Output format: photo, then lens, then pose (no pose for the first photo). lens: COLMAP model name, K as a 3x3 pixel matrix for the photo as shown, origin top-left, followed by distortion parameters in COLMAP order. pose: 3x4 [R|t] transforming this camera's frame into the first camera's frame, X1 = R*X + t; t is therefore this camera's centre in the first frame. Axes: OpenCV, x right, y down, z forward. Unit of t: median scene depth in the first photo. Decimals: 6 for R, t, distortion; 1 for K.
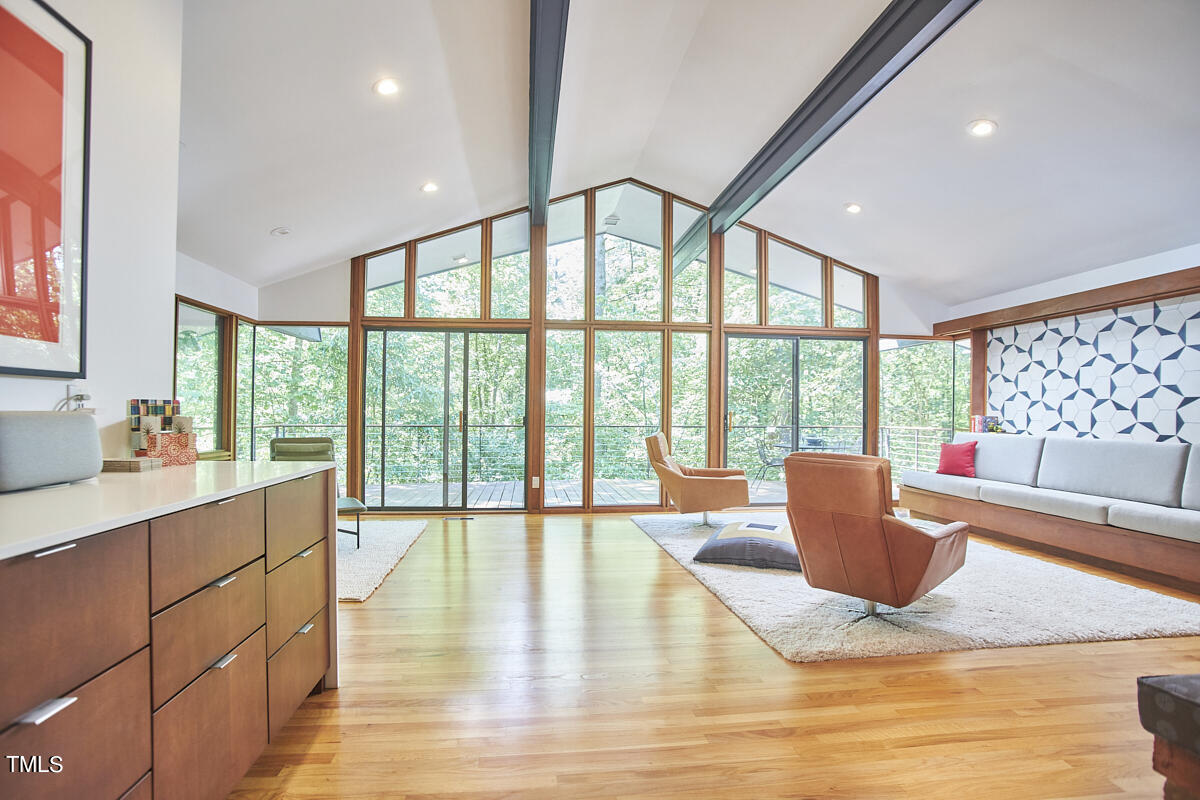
lens RADIAL K [[581.8, 0, 600.6], [0, 581.8, 402.6], [0, 0, 1]] dist [0.000613, 0.000108]
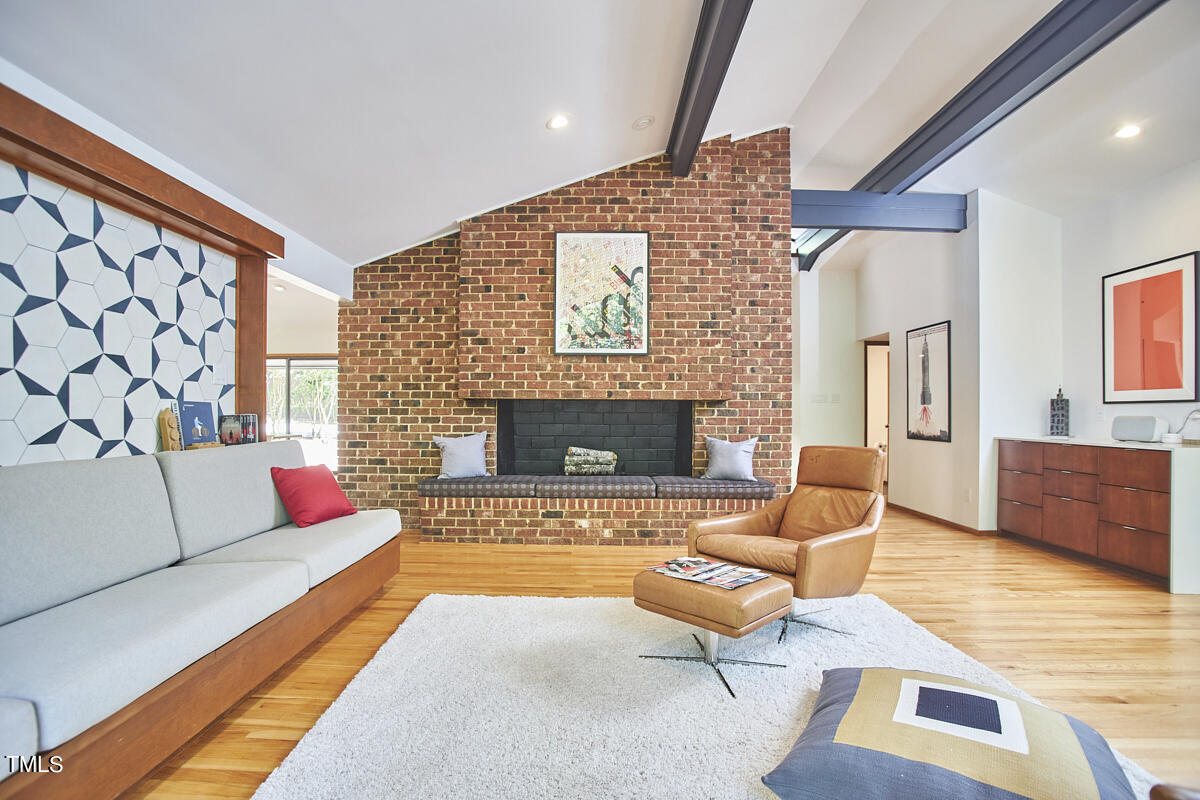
lens RADIAL K [[581.8, 0, 599.9], [0, 581.8, 402.6], [0, 0, 1]] dist [0.000613, 0.000108]
pose [[-0.992513, -0.008533, 0.121838, 0.308465], [-0.011208, 0.999711, -0.021285, 0.023906], [-0.121621, -0.022491, -0.992322, 1.463200]]
